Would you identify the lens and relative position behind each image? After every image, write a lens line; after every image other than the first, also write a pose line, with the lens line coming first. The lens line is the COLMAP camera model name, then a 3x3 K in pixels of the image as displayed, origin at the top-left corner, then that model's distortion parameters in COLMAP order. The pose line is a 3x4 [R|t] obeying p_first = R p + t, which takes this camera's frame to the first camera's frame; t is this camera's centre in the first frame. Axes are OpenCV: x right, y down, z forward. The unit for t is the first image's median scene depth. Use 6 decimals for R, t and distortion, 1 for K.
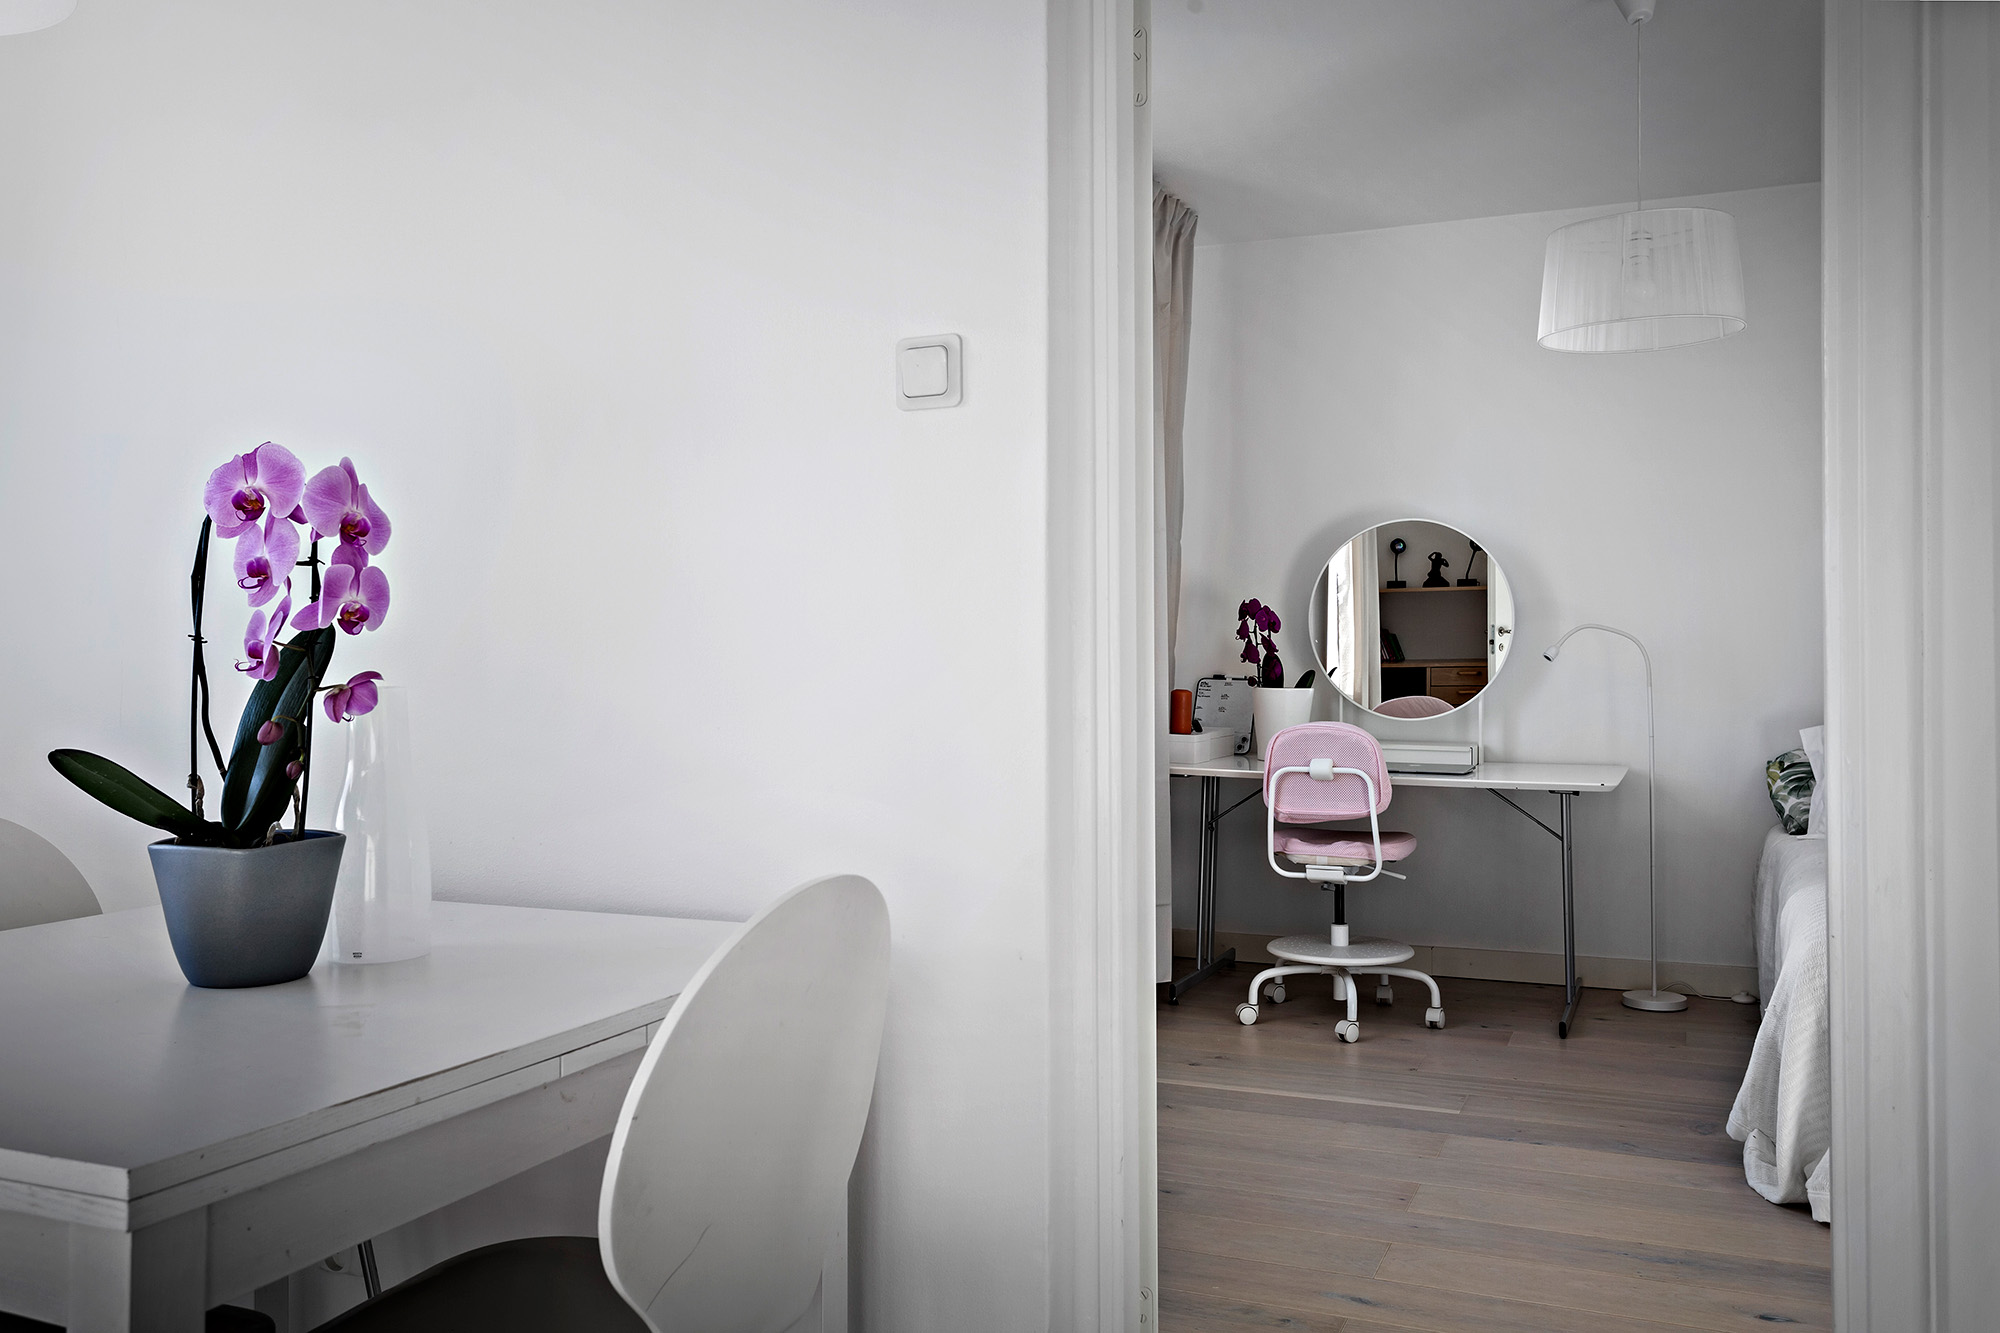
lens RADIAL K [[1634.2, 0, 992.2], [0, 1634.2, 652.2], [0, 0, 1]] dist [0.024543, -0.018885]
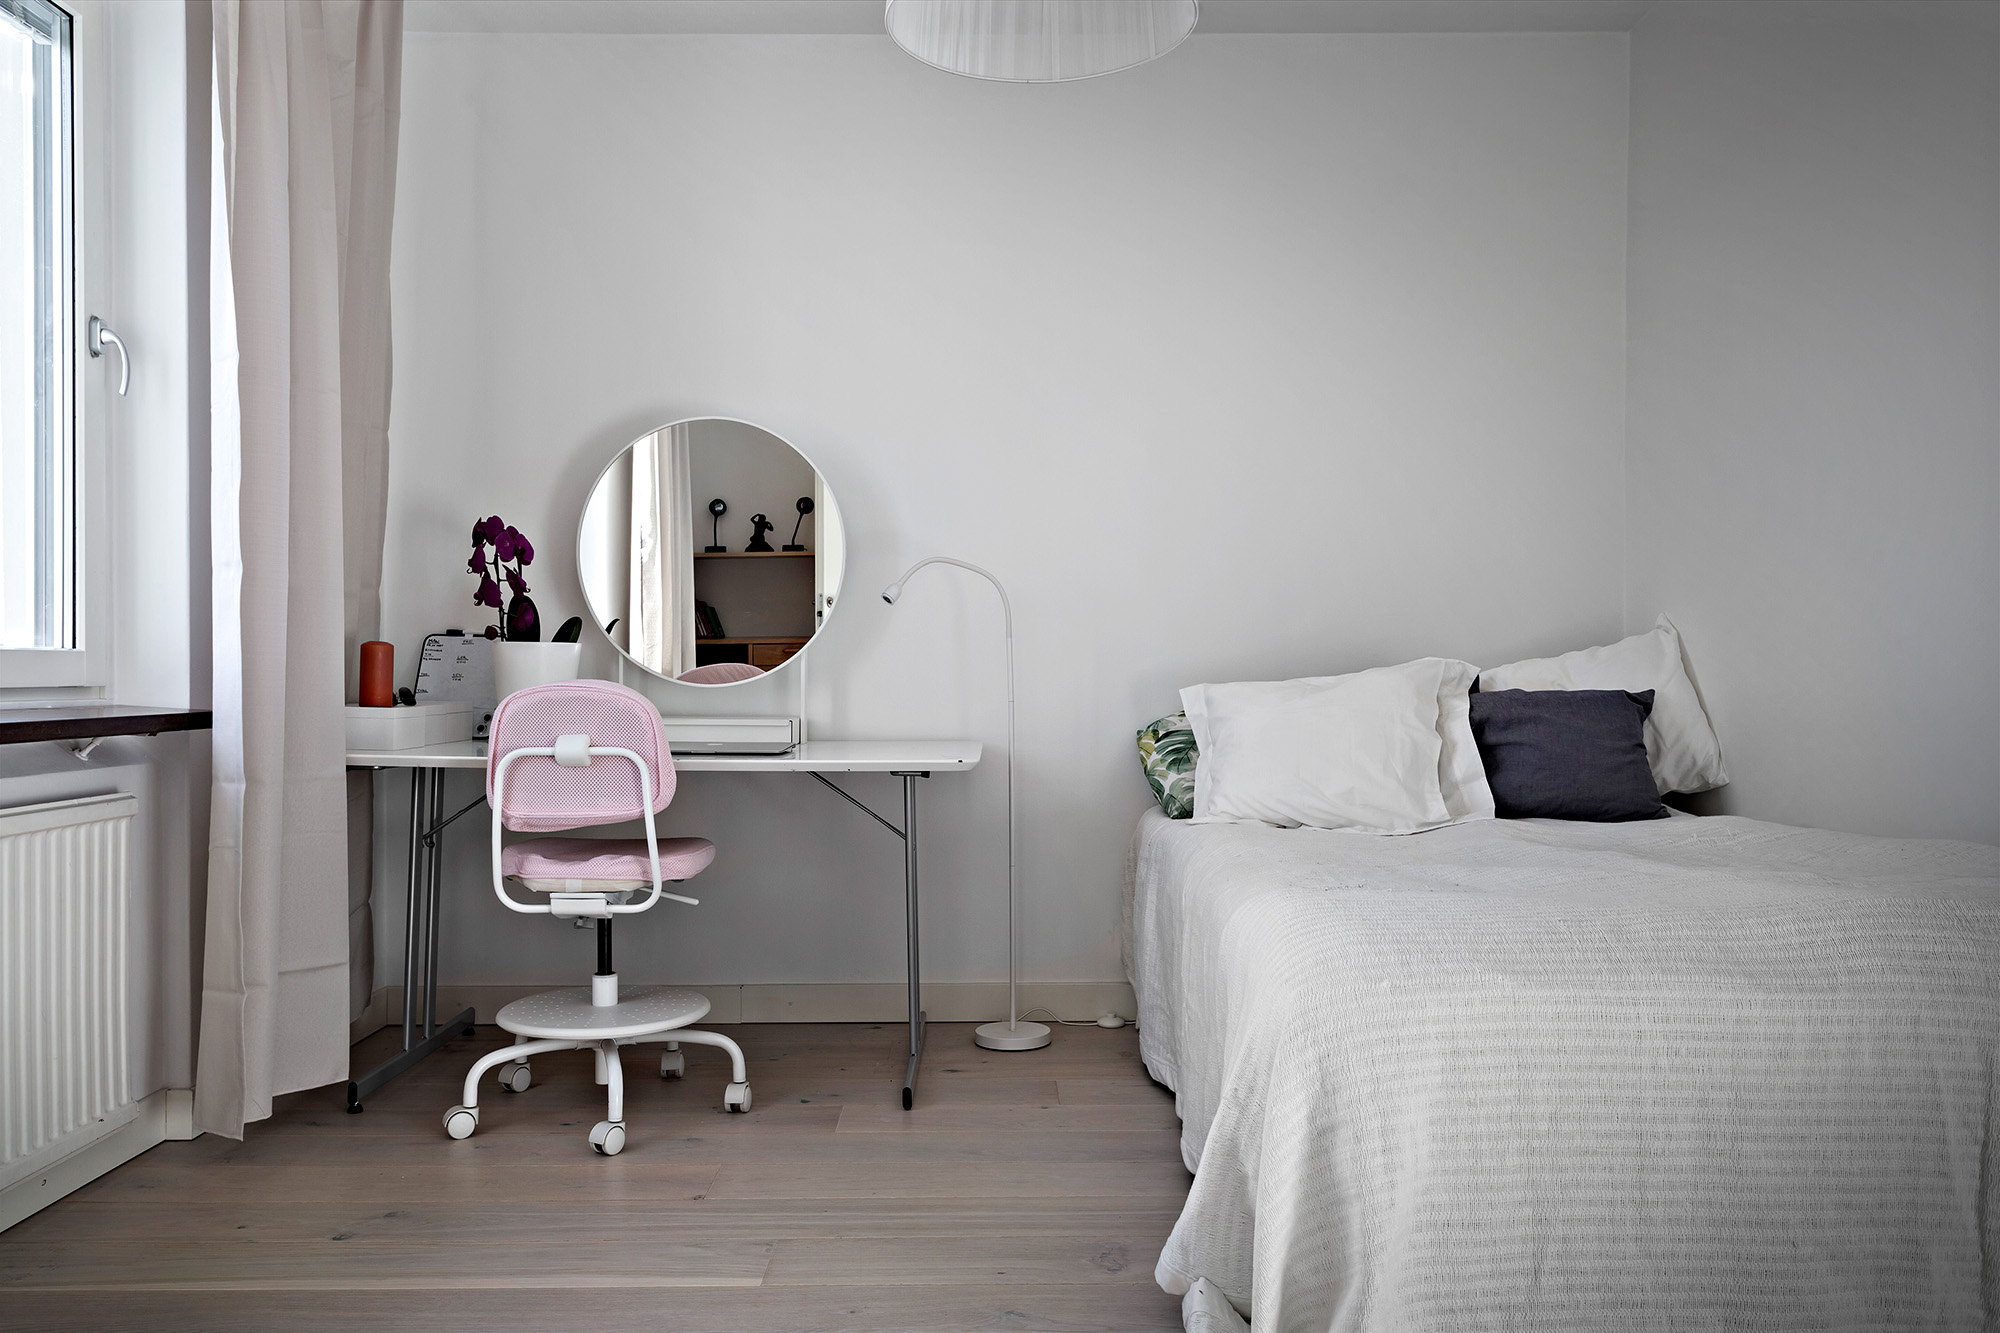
lens RADIAL K [[1519.0, 0, 1001.2], [0, 1519.0, 663.9], [0, 0, 1]] dist [0.008762, 0.001362]
pose [[0.916082, 0.001107, 0.400990, 0.107754], [-0.000713, 0.999999, -0.001132, 0.035141], [-0.400991, 0.000751, 0.916082, 0.342284]]
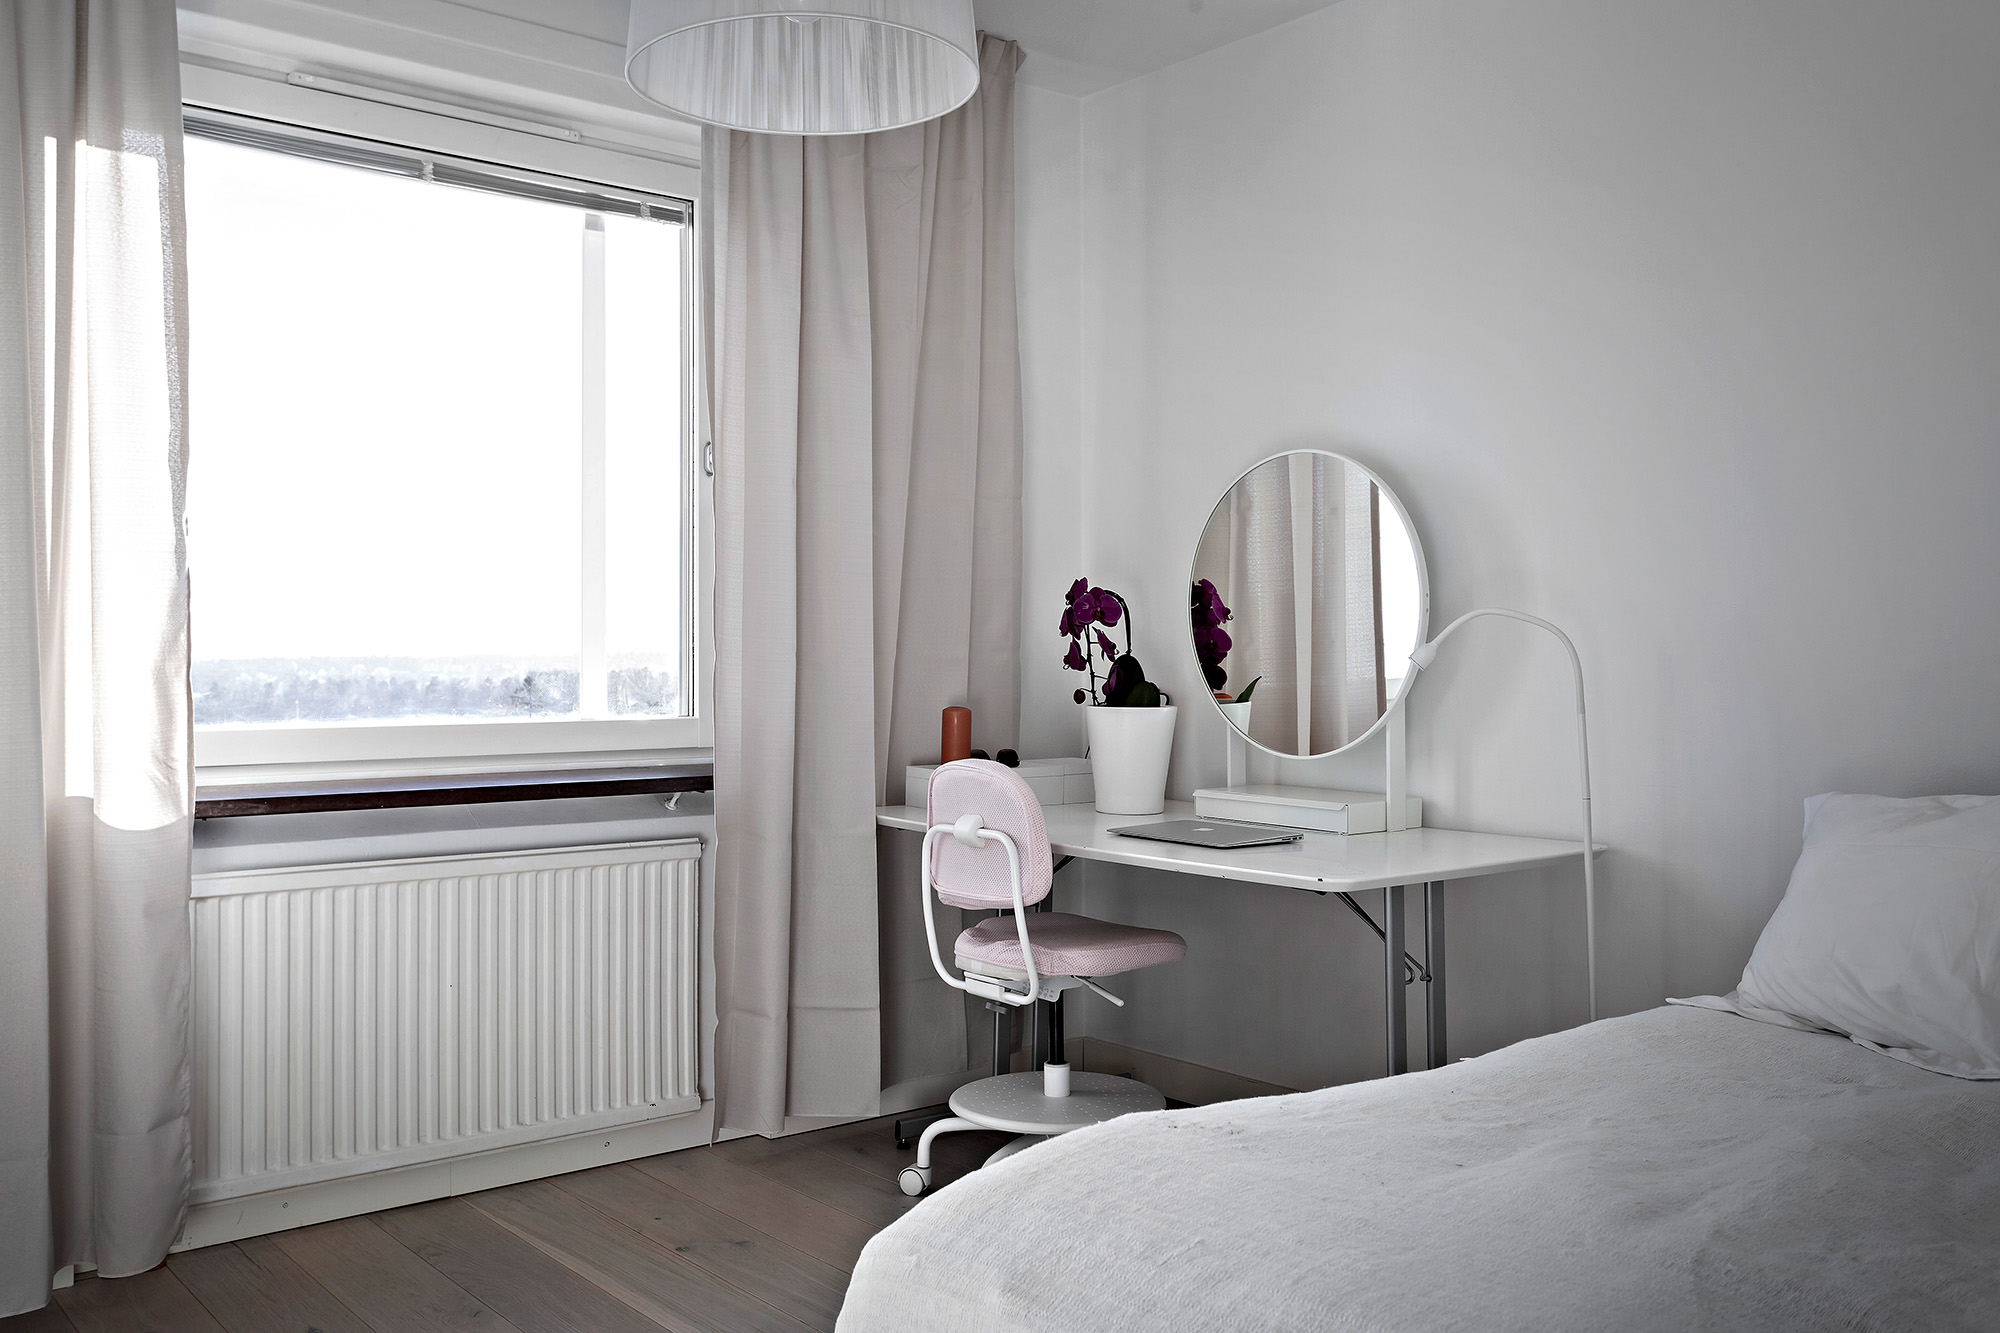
lens RADIAL K [[1705.0, 0, 997.5], [0, 1705.0, 662.0], [0, 0, 1]] dist [0.011423, -0.000147]
pose [[0.880657, -0.000943, -0.473753, 0.521718], [0.001716, 0.999998, 0.001200, 0.002441], [0.473750, -0.001870, 0.880657, 0.381259]]
